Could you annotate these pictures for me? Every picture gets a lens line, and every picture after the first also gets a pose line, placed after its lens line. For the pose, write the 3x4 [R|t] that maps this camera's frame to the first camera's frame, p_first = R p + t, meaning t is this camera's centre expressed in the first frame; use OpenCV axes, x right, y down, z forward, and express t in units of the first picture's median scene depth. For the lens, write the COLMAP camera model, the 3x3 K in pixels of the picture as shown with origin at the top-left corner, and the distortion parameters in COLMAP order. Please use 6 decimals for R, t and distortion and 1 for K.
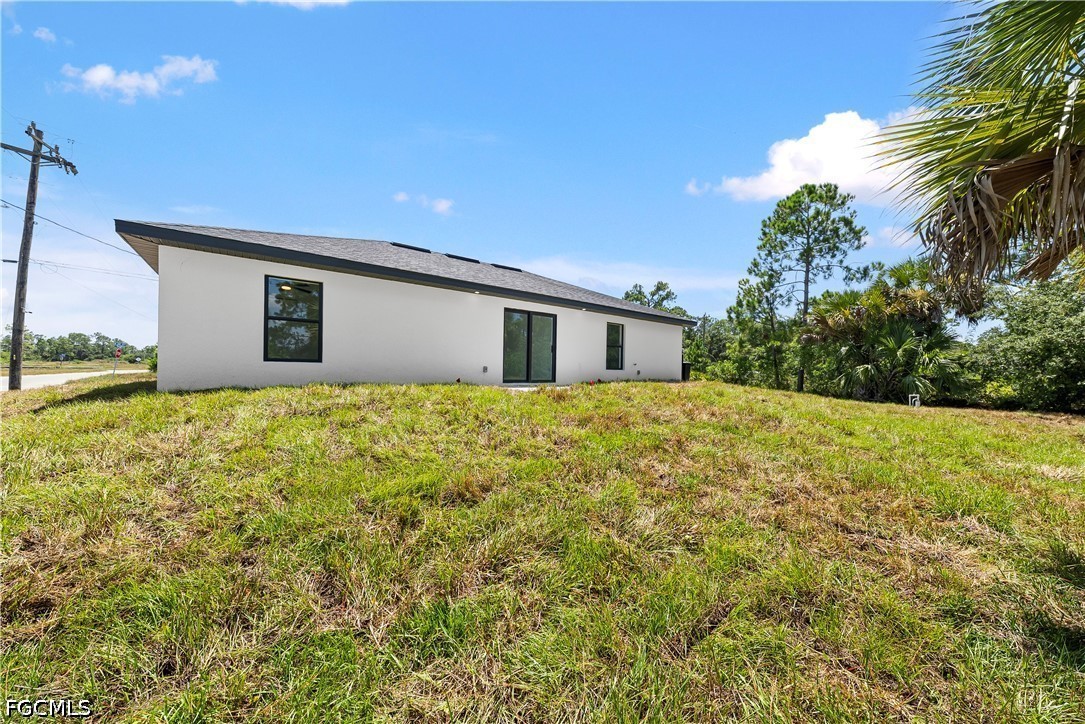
lens RADIAL K [[369.6, 0, 543.1], [0, 369.6, 367.2], [0, 0, 1]] dist [-0.002223, 0.000590]
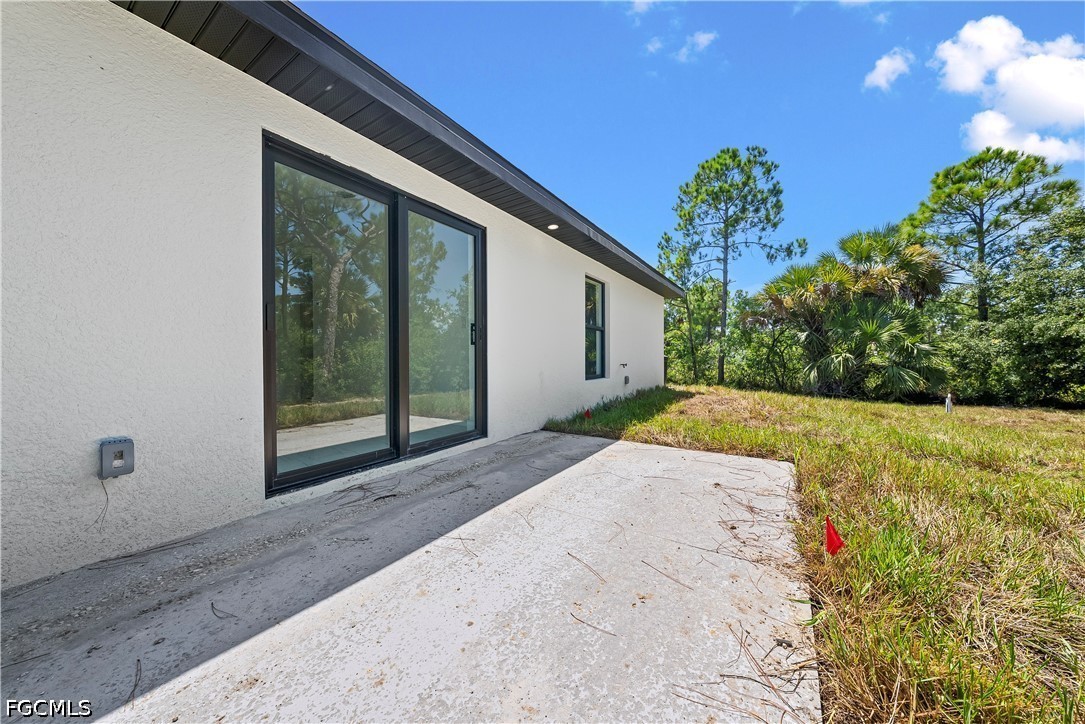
lens RADIAL K [[369.6, 0, 539.8], [0, 369.6, 356.8], [0, 0, 1]] dist [-0.002223, 0.000590]
pose [[0.944153, -0.018580, 0.328983, -0.019870], [0.014173, 0.999775, 0.015788, -0.024885], [-0.329202, -0.010244, 0.944204, 0.496435]]
